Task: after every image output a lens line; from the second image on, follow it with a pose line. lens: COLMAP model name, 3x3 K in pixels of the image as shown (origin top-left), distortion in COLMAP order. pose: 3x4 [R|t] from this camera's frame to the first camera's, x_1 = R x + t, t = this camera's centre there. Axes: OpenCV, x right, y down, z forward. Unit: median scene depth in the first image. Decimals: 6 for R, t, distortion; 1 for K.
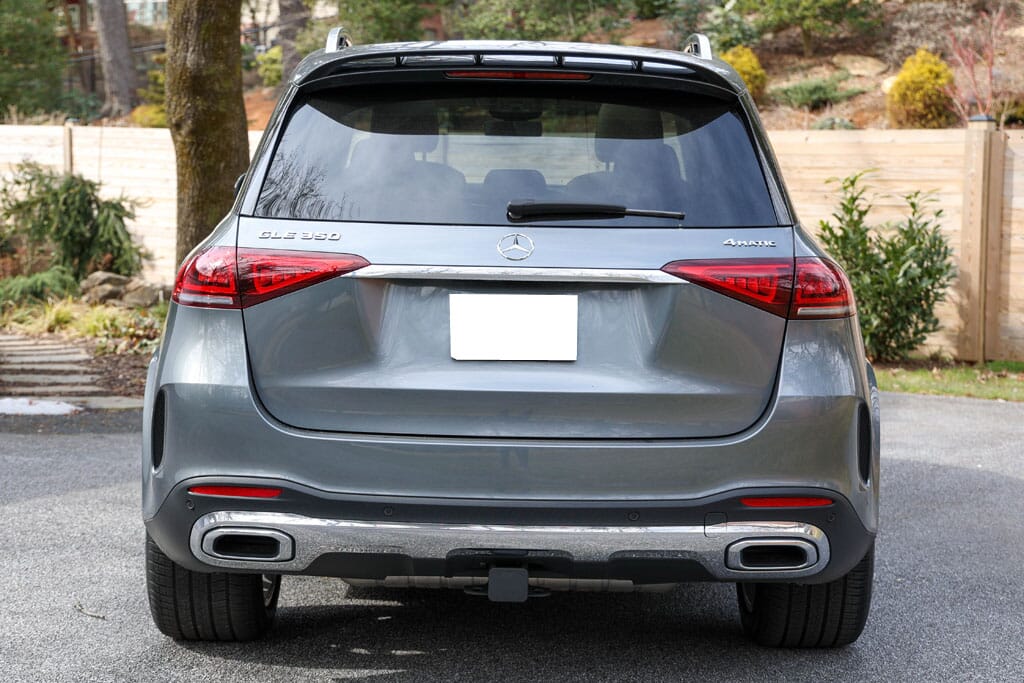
lens RADIAL K [[1855.9, 0, 511.6], [0, 1855.9, 348.8], [0, 0, 1]] dist [0.092367, 0.000000]
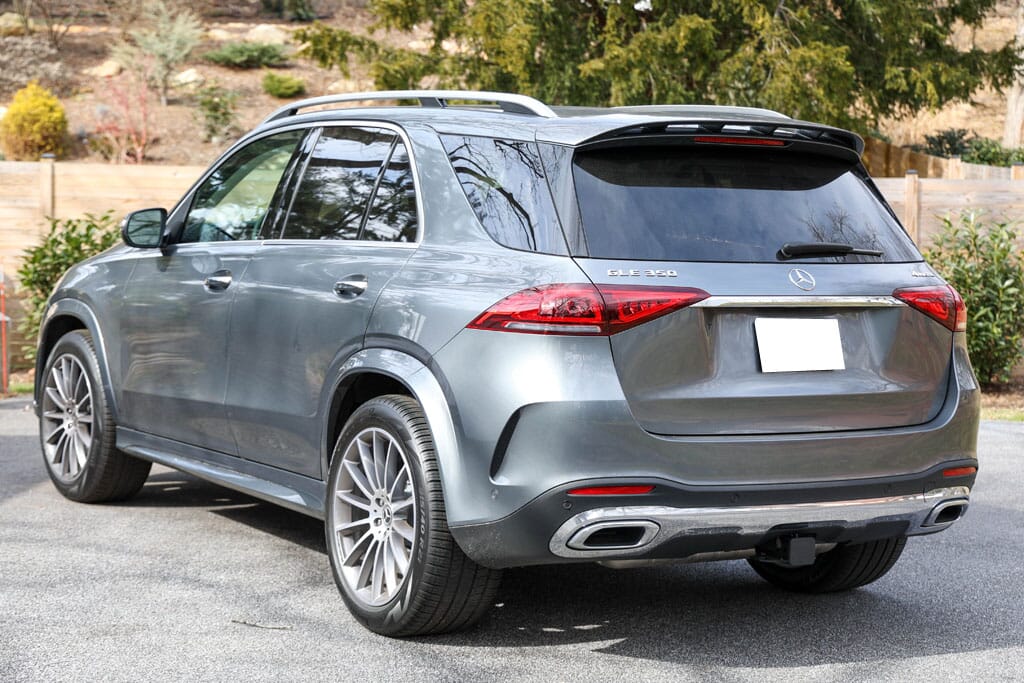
lens RADIAL K [[1762.7, 0, 511.6], [0, 1762.7, 335.2], [0, 0, 1]] dist [0.134093, 0.000000]
pose [[0.865036, -0.024179, 0.501127, -0.506606], [0.033331, 0.999401, -0.009315, -0.008760], [-0.500602, 0.024761, 0.865324, 0.043911]]
